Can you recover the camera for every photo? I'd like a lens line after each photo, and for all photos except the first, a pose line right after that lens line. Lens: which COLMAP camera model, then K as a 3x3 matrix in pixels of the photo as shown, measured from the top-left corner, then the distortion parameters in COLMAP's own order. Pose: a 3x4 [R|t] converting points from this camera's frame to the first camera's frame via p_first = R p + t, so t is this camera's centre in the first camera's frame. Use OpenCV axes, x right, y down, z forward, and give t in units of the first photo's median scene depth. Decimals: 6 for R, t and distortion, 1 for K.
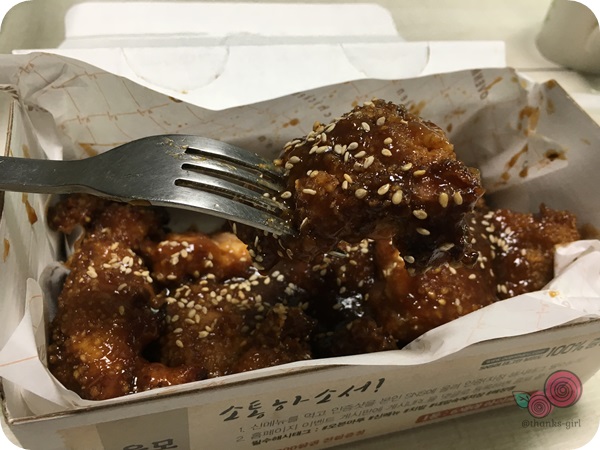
lens RADIAL K [[545.8, 0, 297.4], [0, 545.8, 222.8], [0, 0, 1]] dist [0.086155, -0.193682]
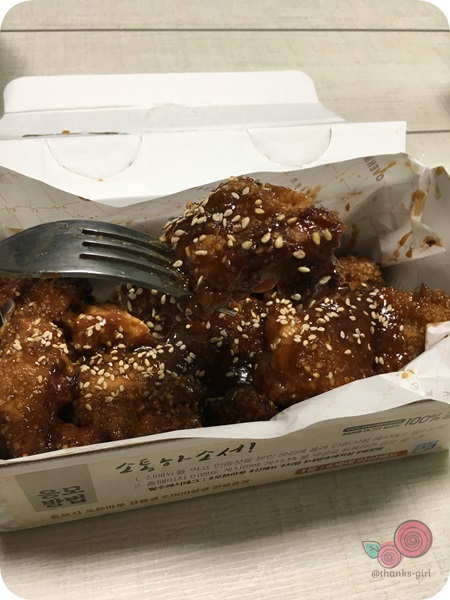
lens RADIAL K [[545.8, 0, 225.0], [0, 545.8, 300.0], [0, 0, 1]] dist [0.086155, -0.193682]
pose [[0.997871, 0.016824, -0.063011, 0.136833], [-0.010885, 0.995566, 0.093431, -0.113548], [0.064303, -0.092546, 0.993630, -0.133667]]
